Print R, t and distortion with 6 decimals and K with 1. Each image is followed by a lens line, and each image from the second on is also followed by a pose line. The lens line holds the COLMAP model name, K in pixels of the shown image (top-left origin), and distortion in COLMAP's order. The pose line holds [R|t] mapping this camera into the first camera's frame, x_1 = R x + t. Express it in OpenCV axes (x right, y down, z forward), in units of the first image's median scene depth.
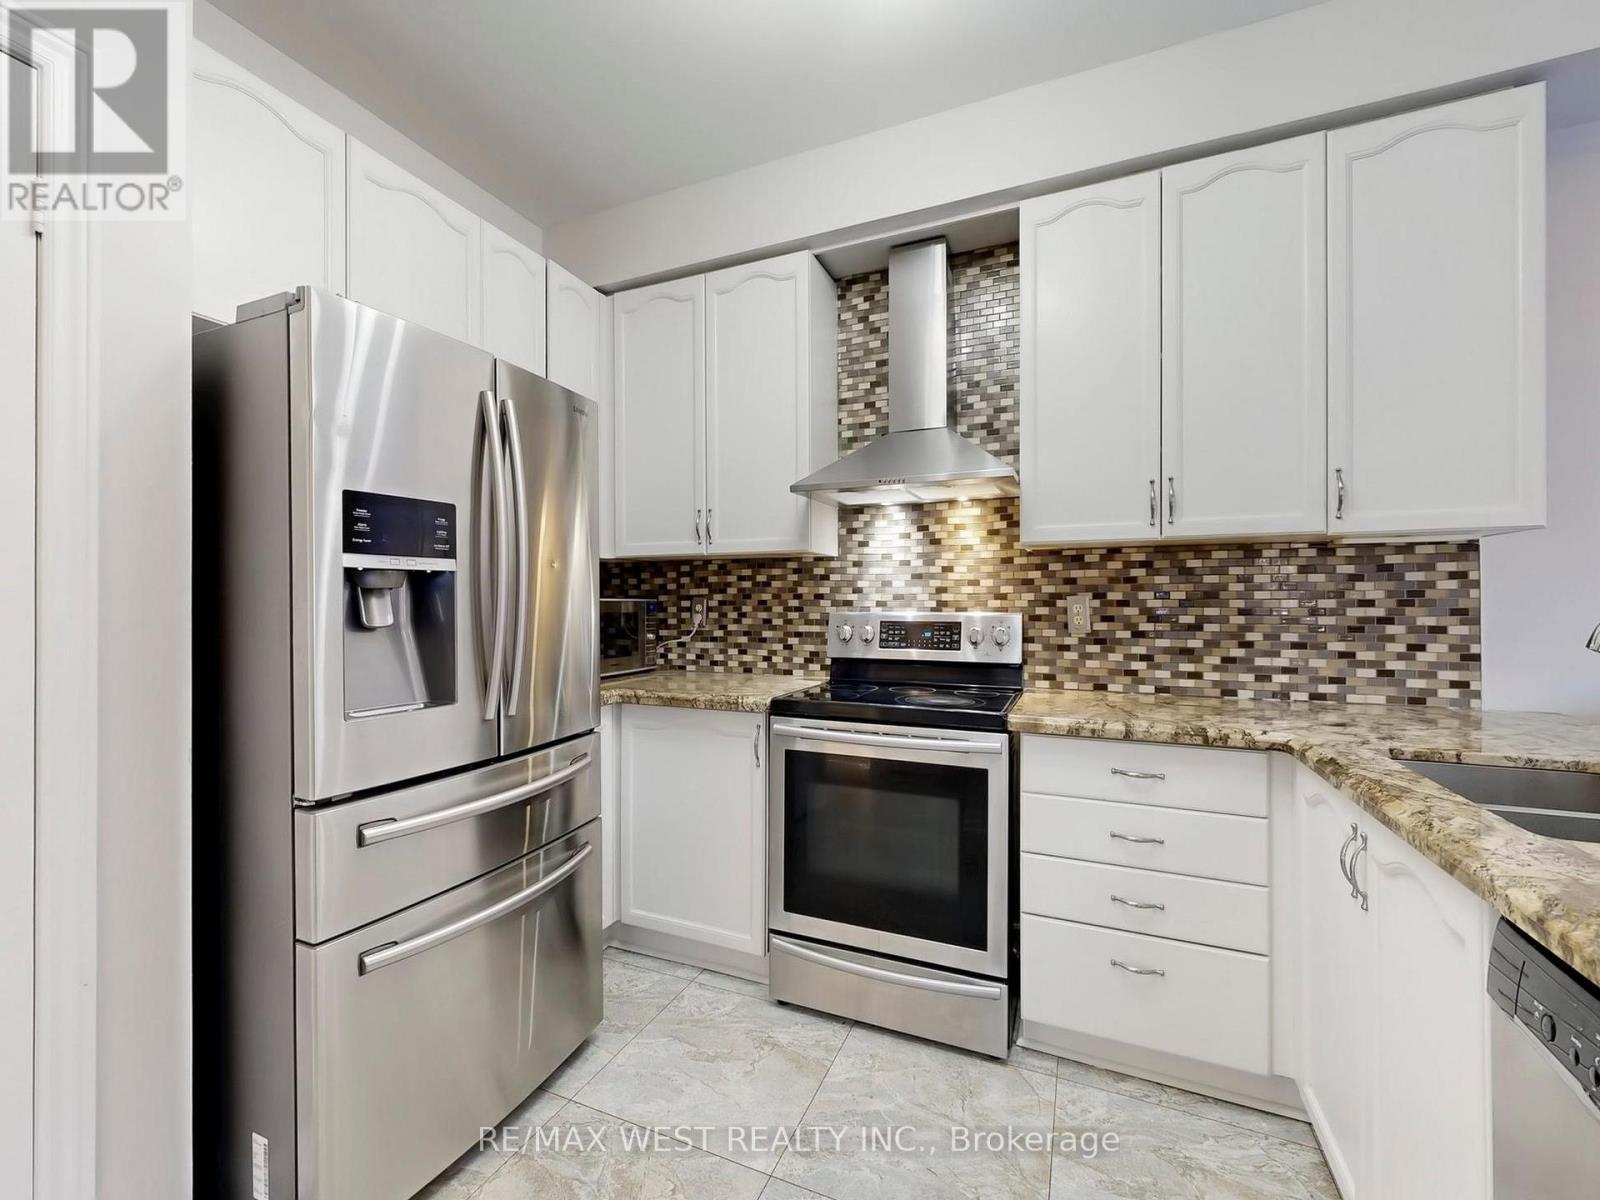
lens RADIAL K [[641.0, 0, 910.1], [0, 641.0, 601.5], [0, 0, 1]] dist [-0.000134, 0.000322]
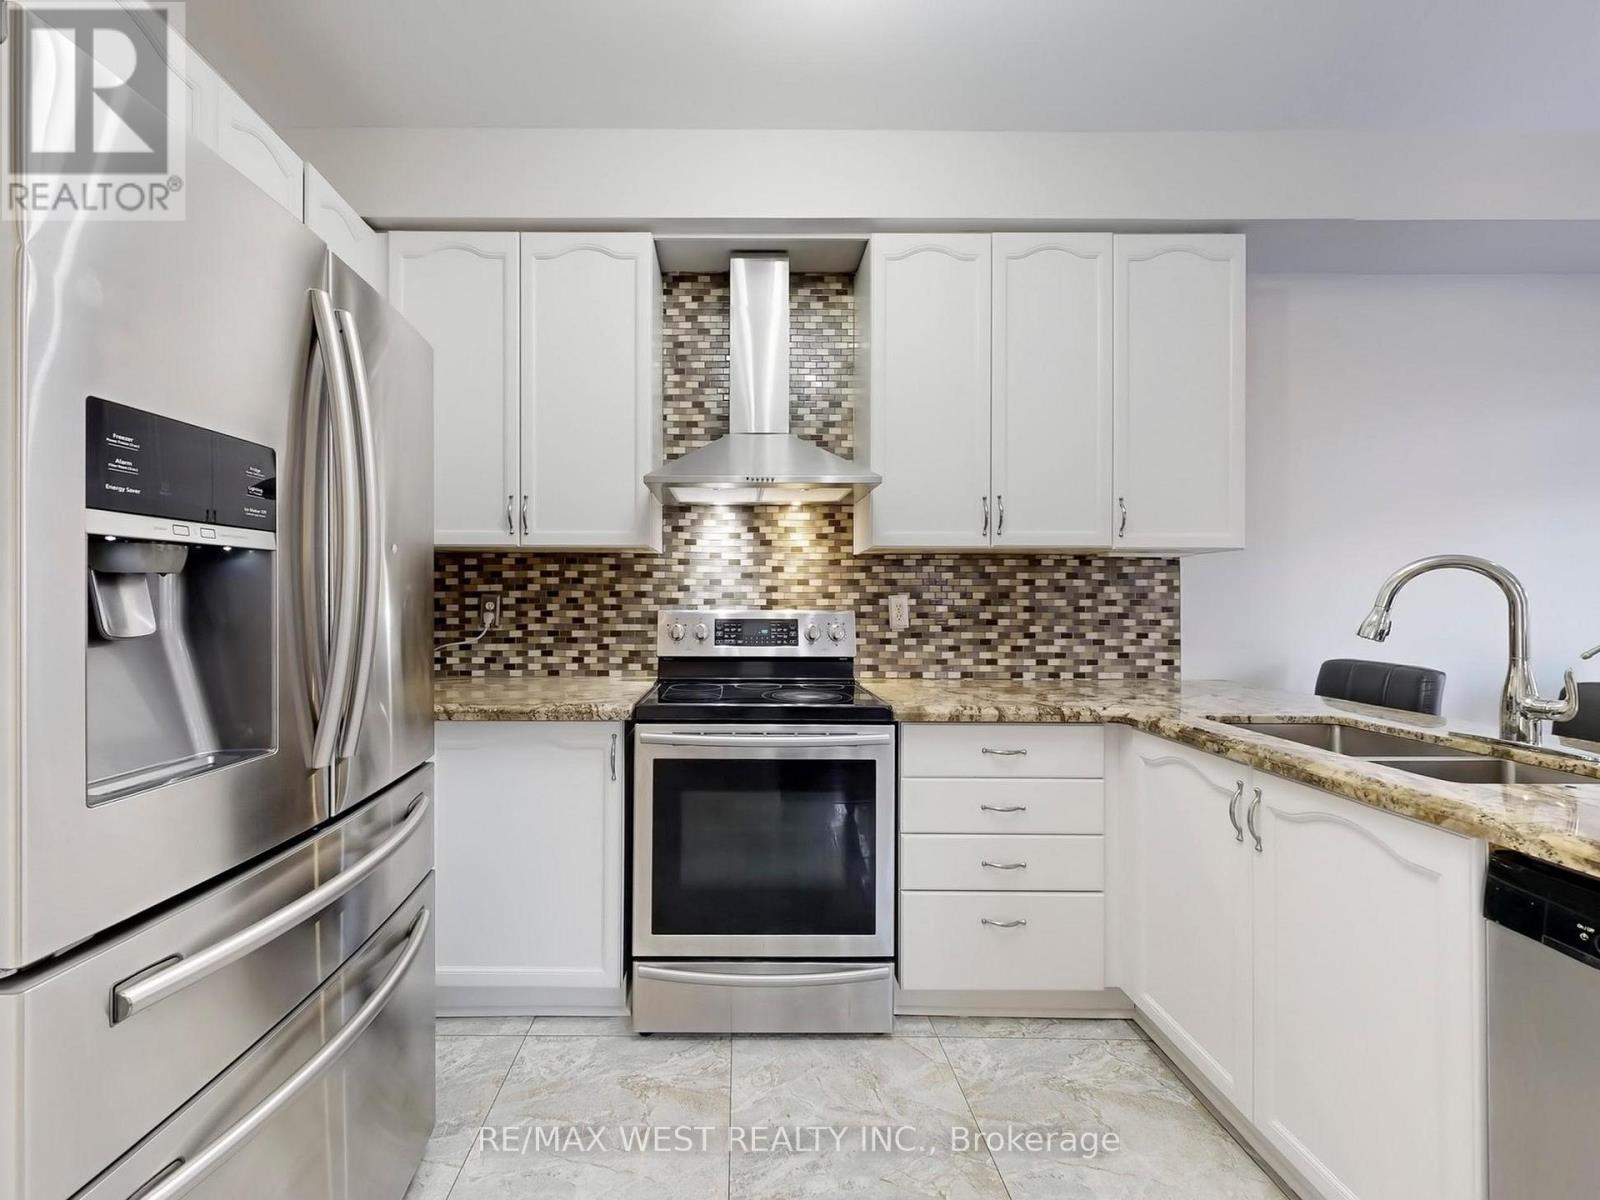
lens RADIAL K [[529.1, 0, 762.4], [0, 529.1, 599.0], [0, 0, 1]] dist [-0.000022, -0.000142]
pose [[0.933298, 0.005271, 0.359065, -0.297272], [-0.004077, 0.999983, -0.004083, 0.002302], [-0.359081, 0.002347, 0.933303, 0.210895]]
